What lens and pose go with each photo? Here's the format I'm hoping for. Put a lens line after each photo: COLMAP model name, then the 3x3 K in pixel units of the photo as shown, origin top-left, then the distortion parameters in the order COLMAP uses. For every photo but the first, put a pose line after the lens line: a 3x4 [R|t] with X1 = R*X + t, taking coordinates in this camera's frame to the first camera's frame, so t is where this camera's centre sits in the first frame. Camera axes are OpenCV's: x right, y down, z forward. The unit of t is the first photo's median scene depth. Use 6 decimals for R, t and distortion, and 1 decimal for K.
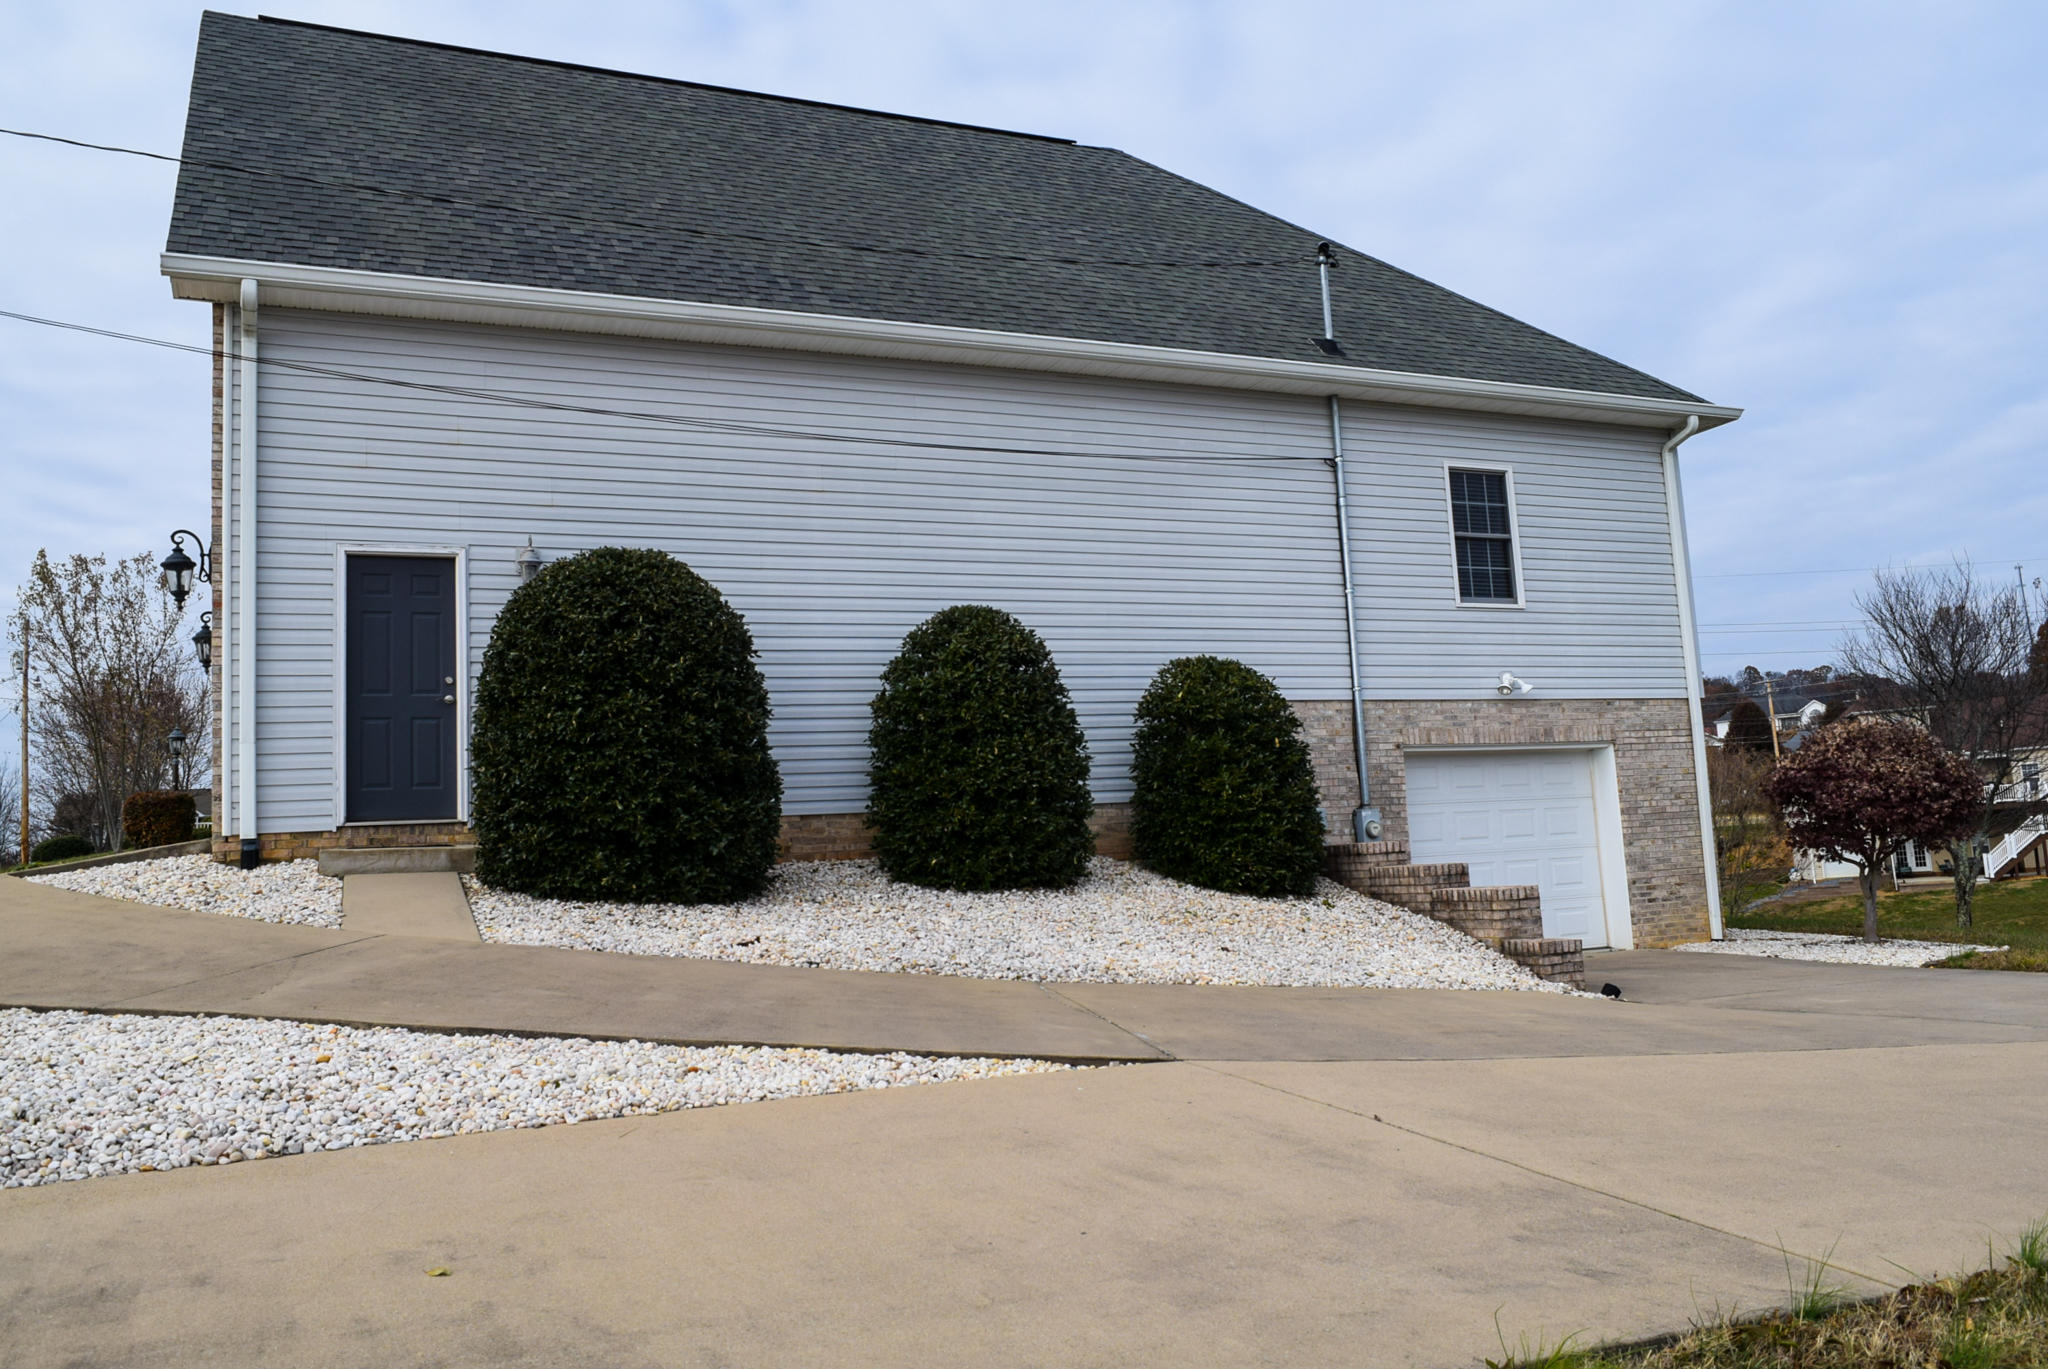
lens RADIAL K [[1590.8, 0, 1018.6], [0, 1590.8, 679.5], [0, 0, 1]] dist [-0.008468, -0.004541]
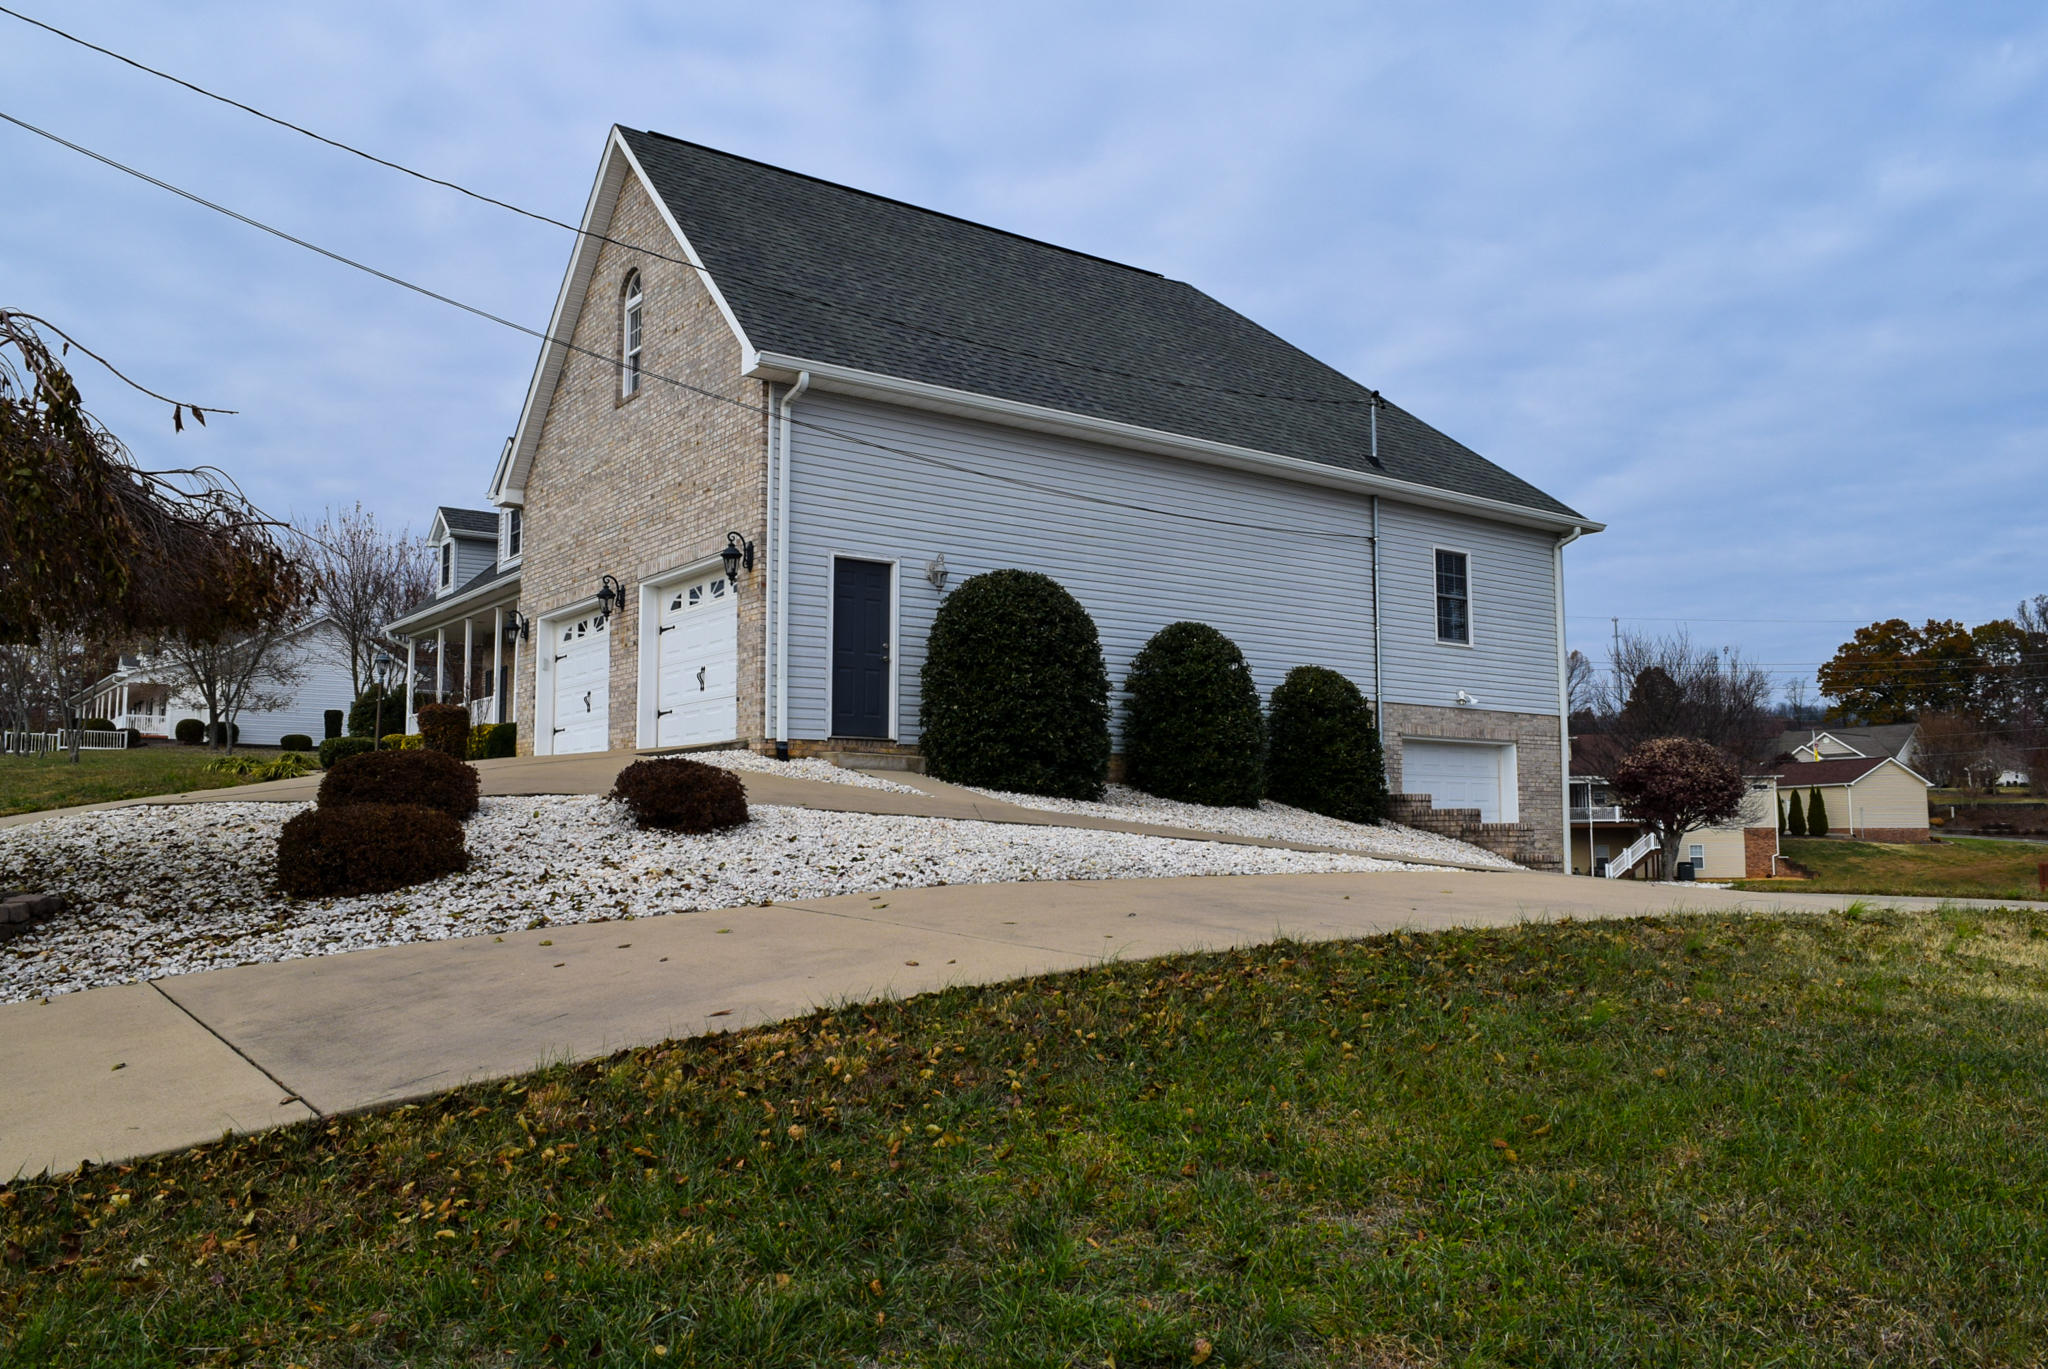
lens RADIAL K [[1590.8, 0, 1022.4], [0, 1590.8, 677.8], [0, 0, 1]] dist [-0.008468, -0.004541]
pose [[0.974868, 0.075679, 0.209534, -0.465576], [-0.077781, 0.996969, 0.001799, 0.015344], [-0.208763, -0.018052, 0.977800, -0.424393]]
